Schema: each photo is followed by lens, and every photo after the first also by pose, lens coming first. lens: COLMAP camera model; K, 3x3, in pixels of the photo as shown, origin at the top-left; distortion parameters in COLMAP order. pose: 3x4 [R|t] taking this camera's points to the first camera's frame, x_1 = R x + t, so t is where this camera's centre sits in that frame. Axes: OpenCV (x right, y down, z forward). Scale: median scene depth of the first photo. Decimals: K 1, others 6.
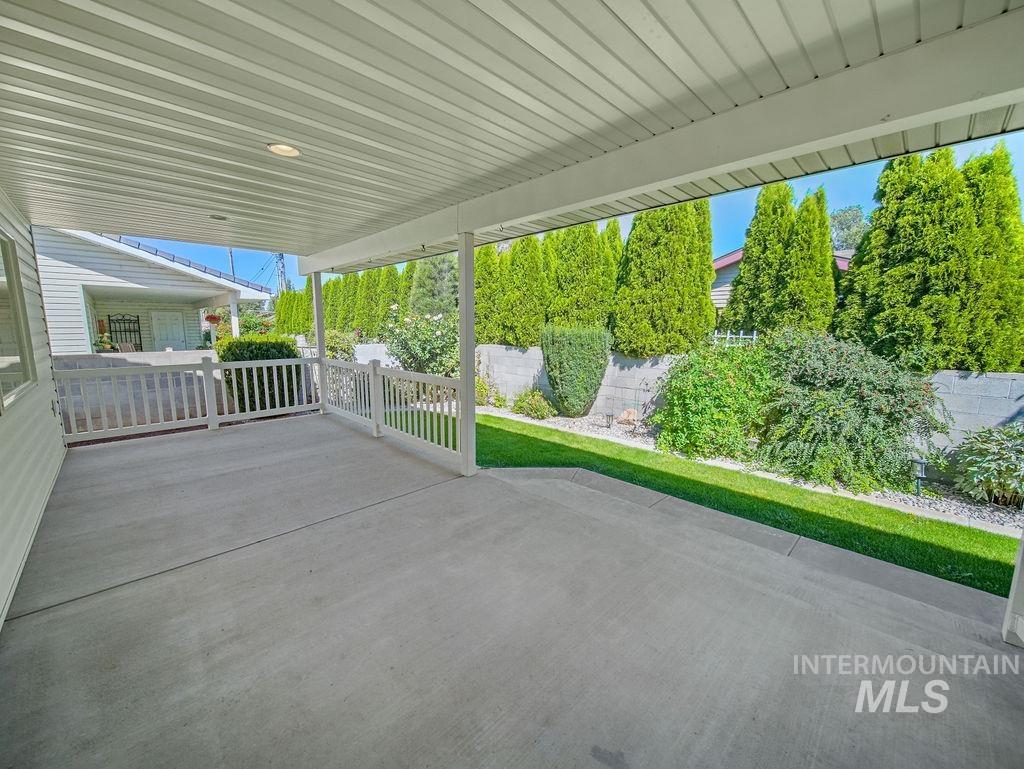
lens RADIAL K [[406.8, 0, 511.3], [0, 406.8, 384.2], [0, 0, 1]] dist [-0.004596, -0.000617]
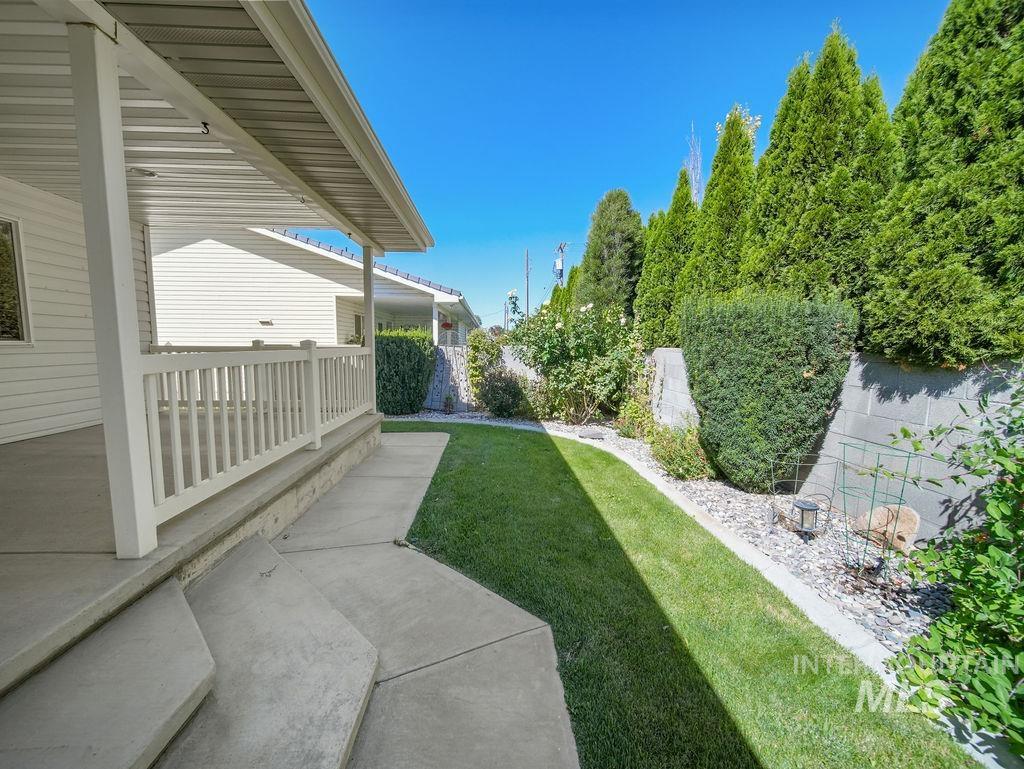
lens RADIAL K [[406.8, 0, 507.1], [0, 406.8, 384.8], [0, 0, 1]] dist [-0.004596, -0.000617]
pose [[0.736810, 0.070580, -0.672406, 0.271579], [-0.103042, 0.994641, -0.008508, -0.009049], [0.668202, 0.075555, 0.740133, 0.481540]]
